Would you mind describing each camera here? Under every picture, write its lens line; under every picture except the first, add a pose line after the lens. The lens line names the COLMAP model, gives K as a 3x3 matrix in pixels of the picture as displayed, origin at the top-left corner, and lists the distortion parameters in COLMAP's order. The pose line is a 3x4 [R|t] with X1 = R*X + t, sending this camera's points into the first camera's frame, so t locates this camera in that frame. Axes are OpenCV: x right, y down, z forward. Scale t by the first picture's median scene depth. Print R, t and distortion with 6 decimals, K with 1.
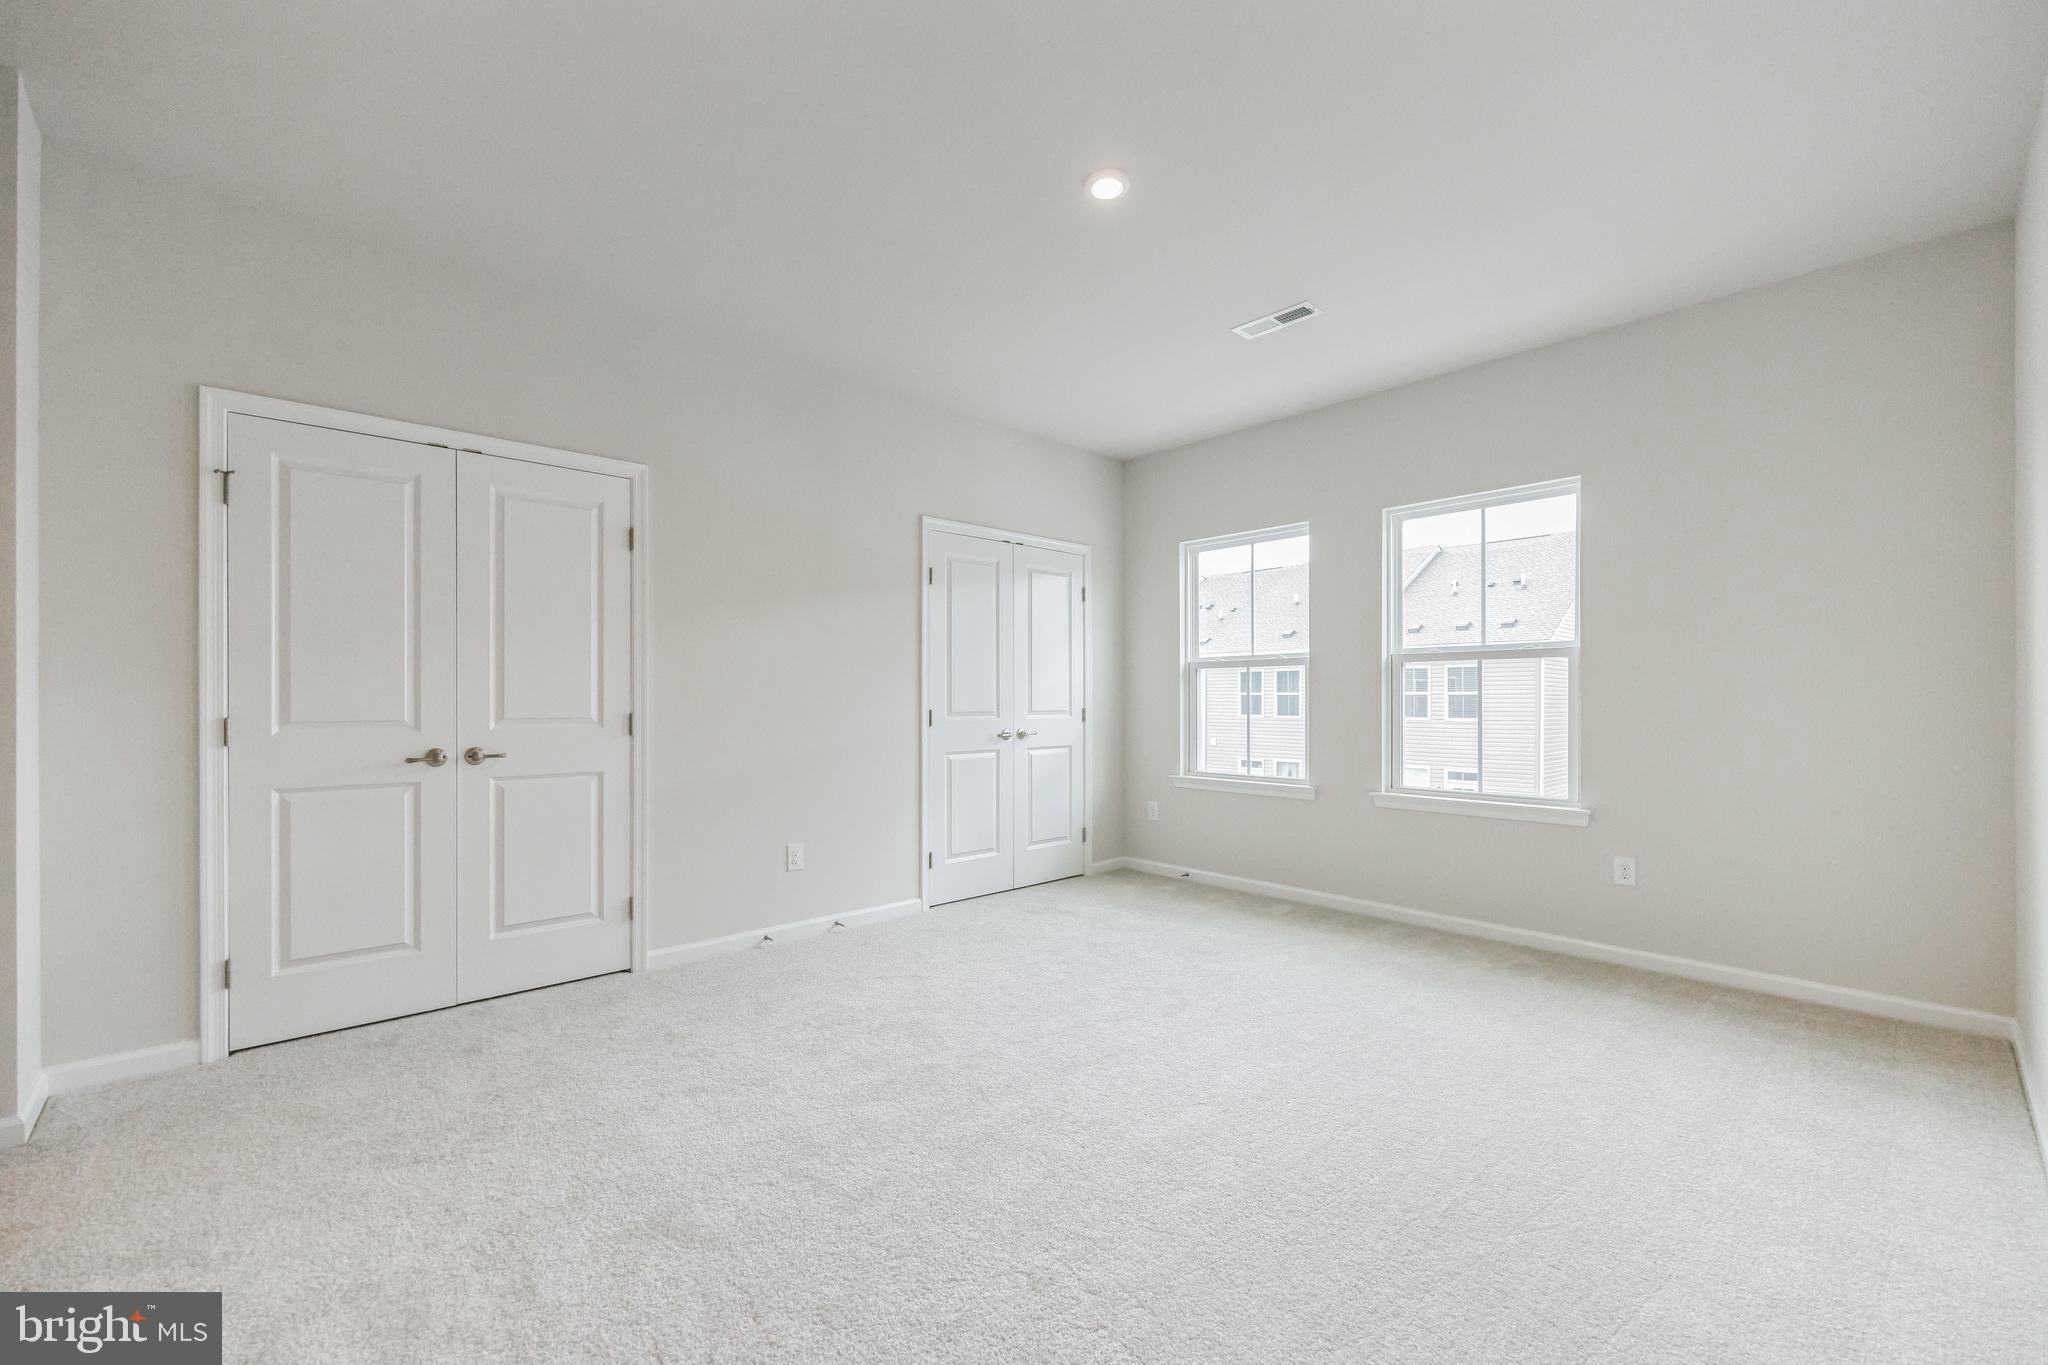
lens RADIAL K [[828.9, 0, 1010.0], [0, 828.9, 687.3], [0, 0, 1]] dist [-0.003271, -0.000406]
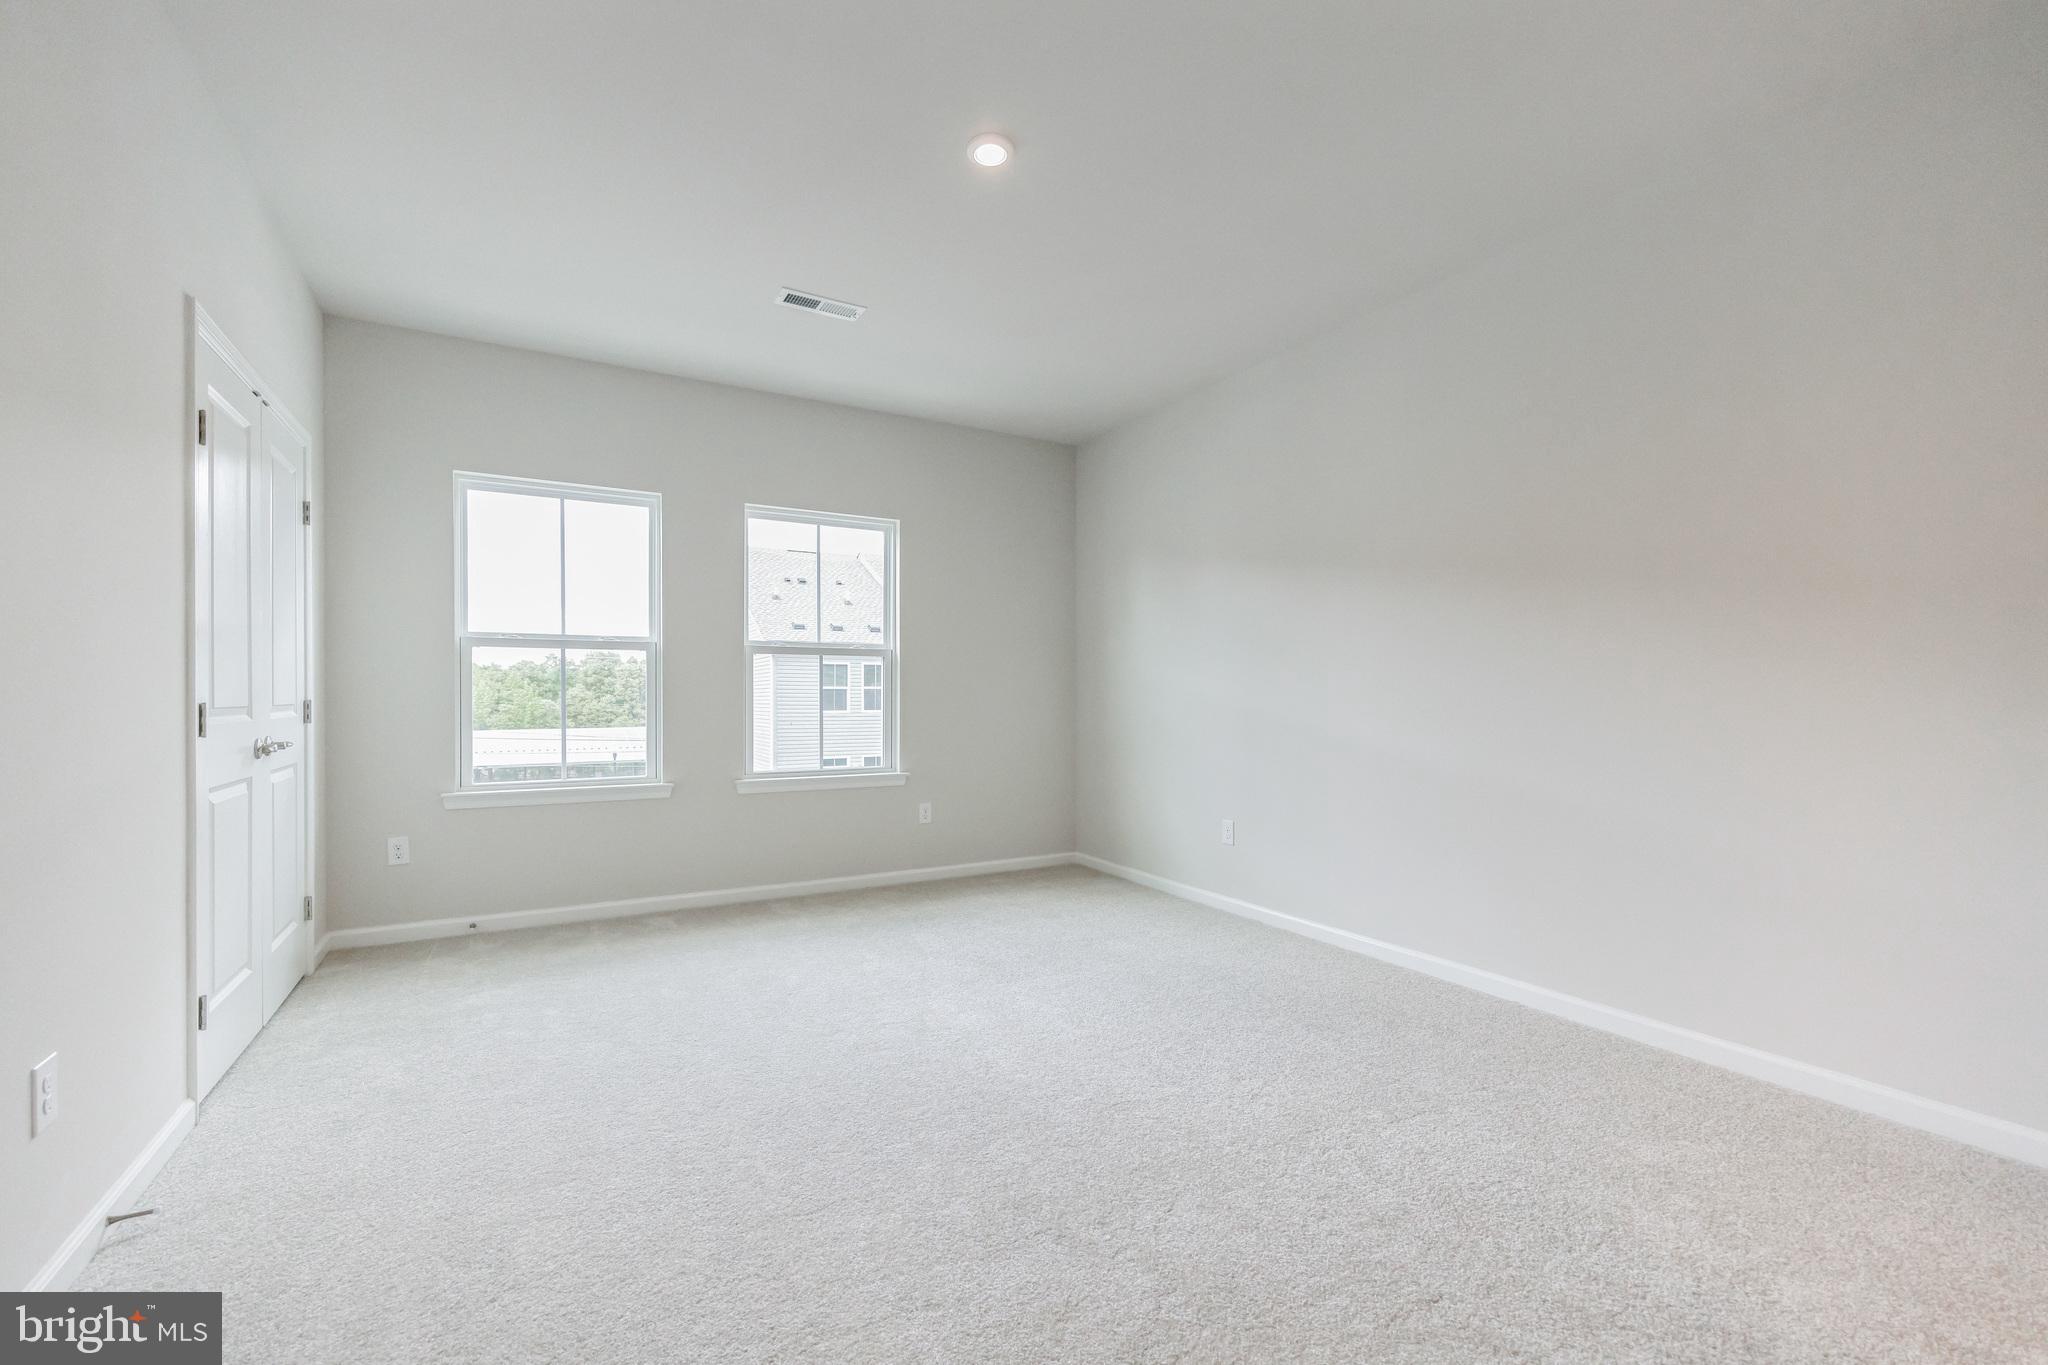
lens RADIAL K [[828.9, 0, 1010.0], [0, 828.9, 687.3], [0, 0, 1]] dist [-0.003271, -0.000406]
pose [[0.215817, -0.001035, 0.976433, -0.509157], [-0.024518, 0.999678, 0.006479, -0.003121], [-0.976126, -0.025338, 0.215723, 0.481511]]
